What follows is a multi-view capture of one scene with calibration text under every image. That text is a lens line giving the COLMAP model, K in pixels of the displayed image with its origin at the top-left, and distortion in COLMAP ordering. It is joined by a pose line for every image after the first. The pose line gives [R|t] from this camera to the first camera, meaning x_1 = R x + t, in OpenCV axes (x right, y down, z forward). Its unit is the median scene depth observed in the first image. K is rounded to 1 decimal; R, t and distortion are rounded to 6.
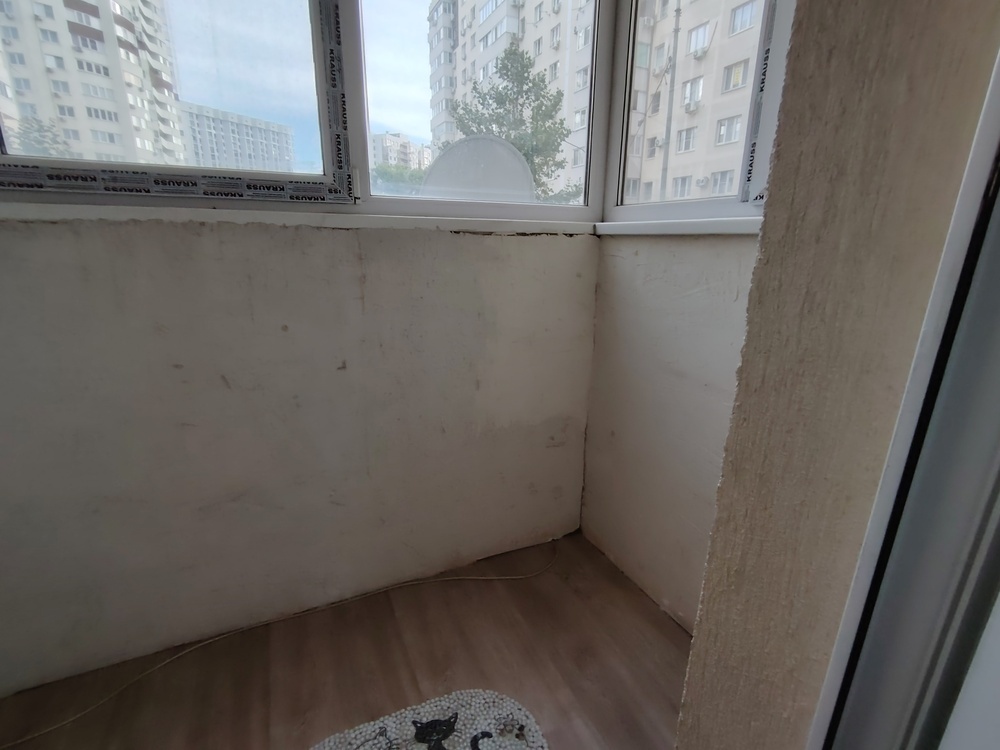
lens RADIAL K [[483.1, 0, 504.8], [0, 483.1, 388.8], [0, 0, 1]] dist [-0.003006, 0.000741]
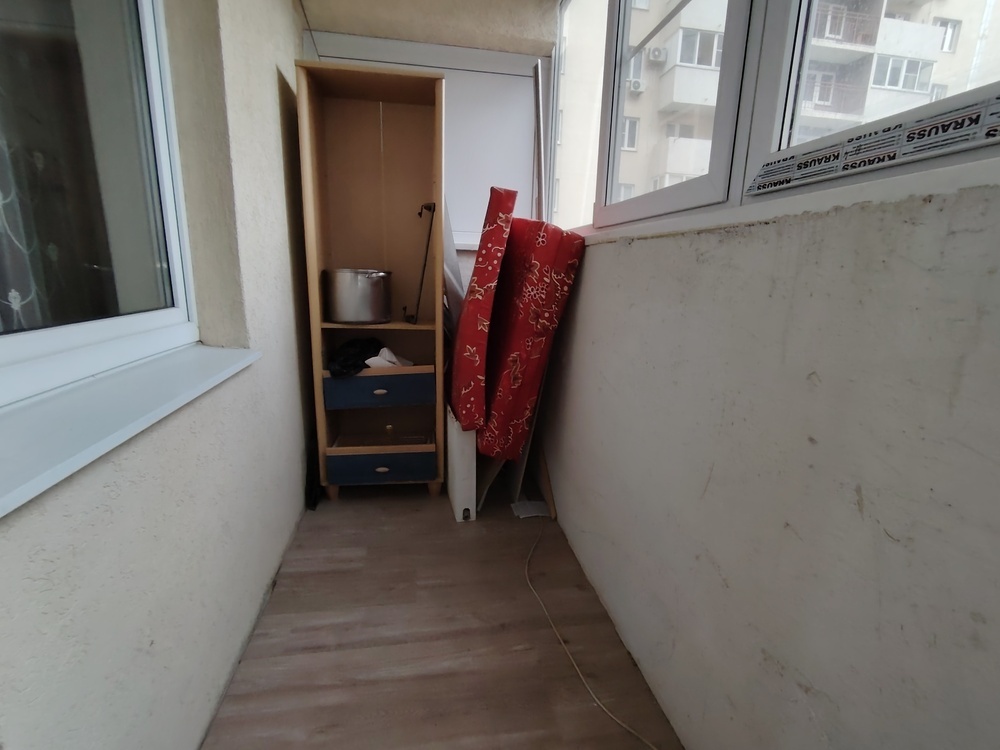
lens RADIAL K [[483.1, 0, 504.8], [0, 483.1, 388.8], [0, 0, 1]] dist [-0.003006, 0.000741]
pose [[-0.252231, 0.204815, -0.945743, -0.002046], [-0.322459, 0.903693, 0.281708, -0.166541], [0.912359, 0.376019, -0.161894, 0.771967]]
